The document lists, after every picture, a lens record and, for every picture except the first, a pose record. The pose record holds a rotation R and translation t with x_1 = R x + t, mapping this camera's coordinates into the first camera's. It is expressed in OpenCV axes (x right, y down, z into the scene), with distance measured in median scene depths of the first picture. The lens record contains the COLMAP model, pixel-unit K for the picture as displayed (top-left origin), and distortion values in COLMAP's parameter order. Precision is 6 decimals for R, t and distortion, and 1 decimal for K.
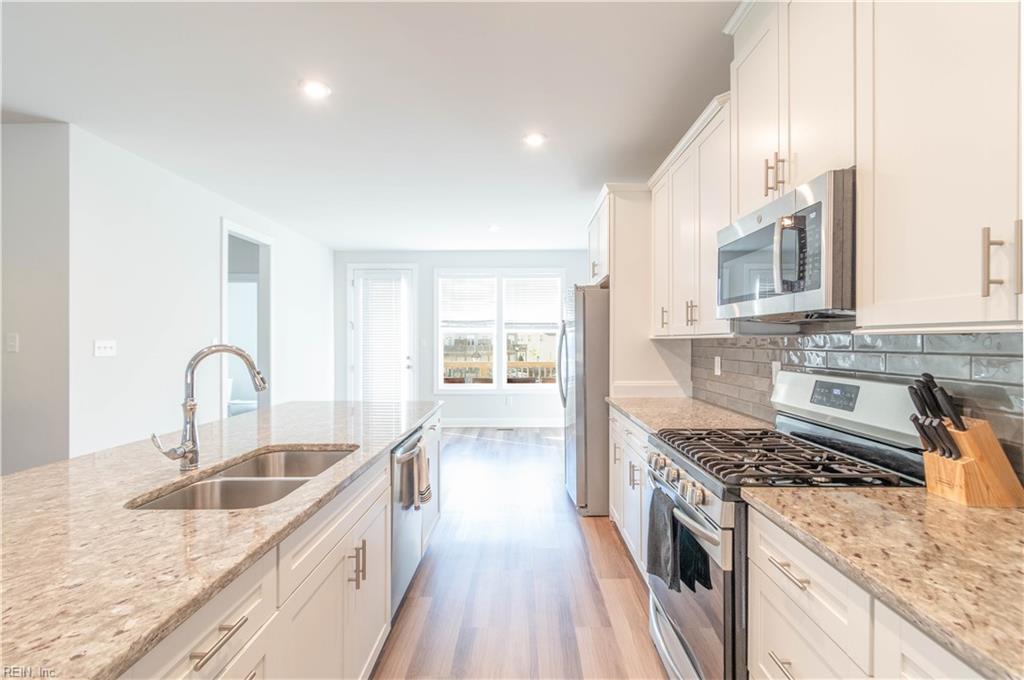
lens RADIAL K [[460.0, 0, 512.0], [0, 460.0, 340.0], [0, 0, 1]] dist [0.000740, 0.000302]
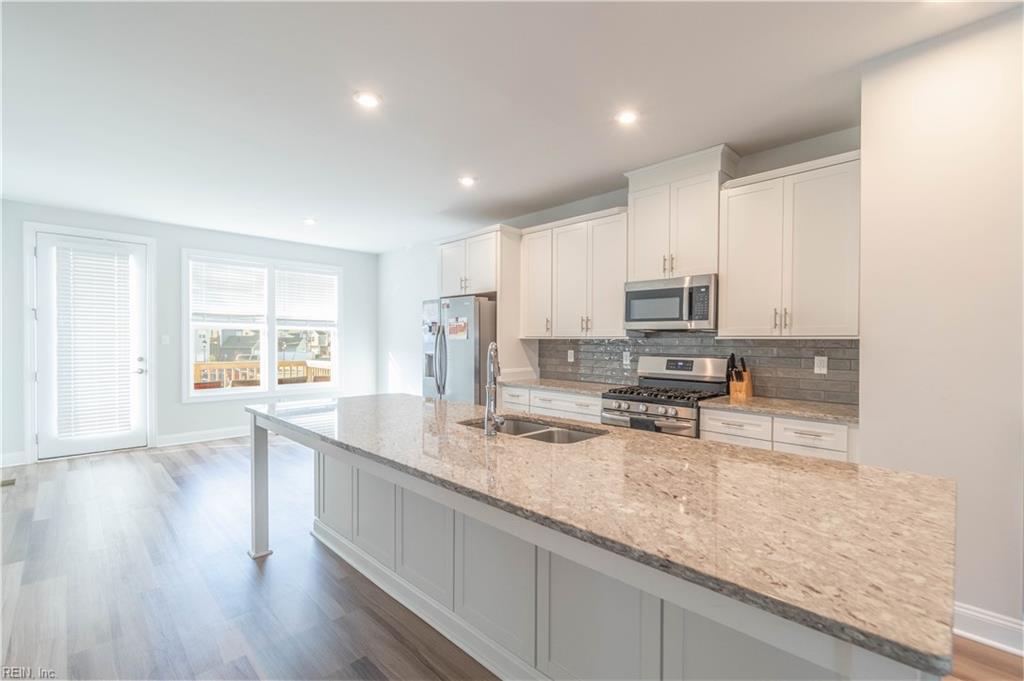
lens RADIAL K [[461.3, 0, 531.5], [0, 461.3, 347.9], [0, 0, 1]] dist [0.015851, -0.022925]
pose [[0.684881, -0.006318, 0.728627, -1.227854], [-0.008827, 0.999817, 0.016967, 0.002488], [-0.728601, -0.018051, 0.684700, -0.014315]]
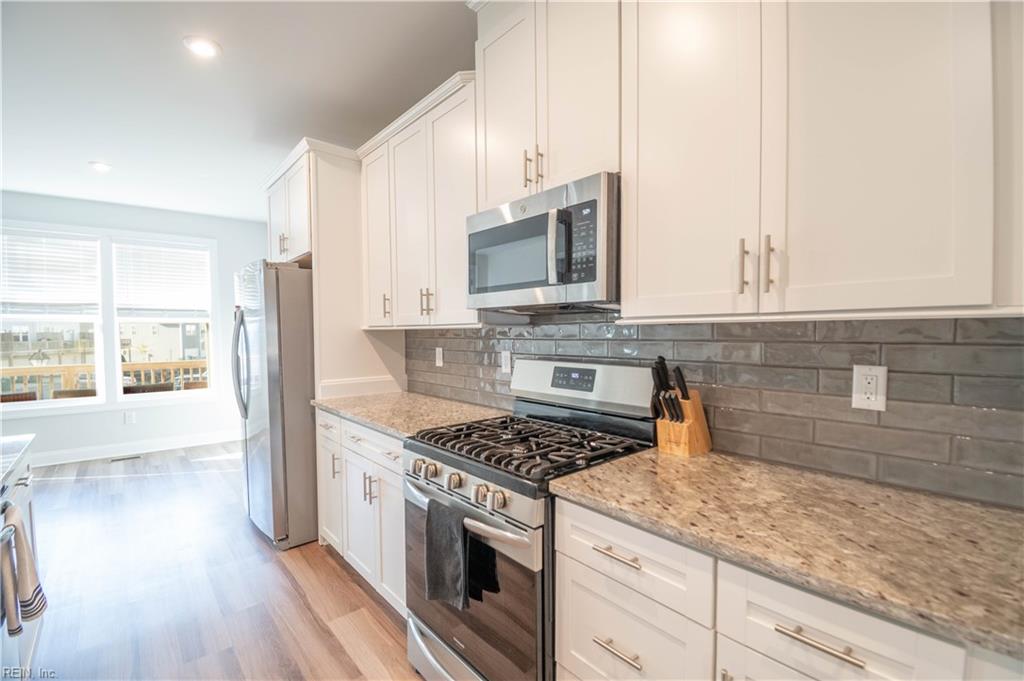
lens RADIAL K [[461.3, 0, 531.5], [0, 461.3, 347.9], [0, 0, 1]] dist [0.015851, -0.022925]
pose [[0.731236, -0.028567, 0.681526, -0.121494], [0.004802, 0.999314, 0.036735, 0.002236], [-0.682108, -0.023589, 0.730871, 0.209575]]
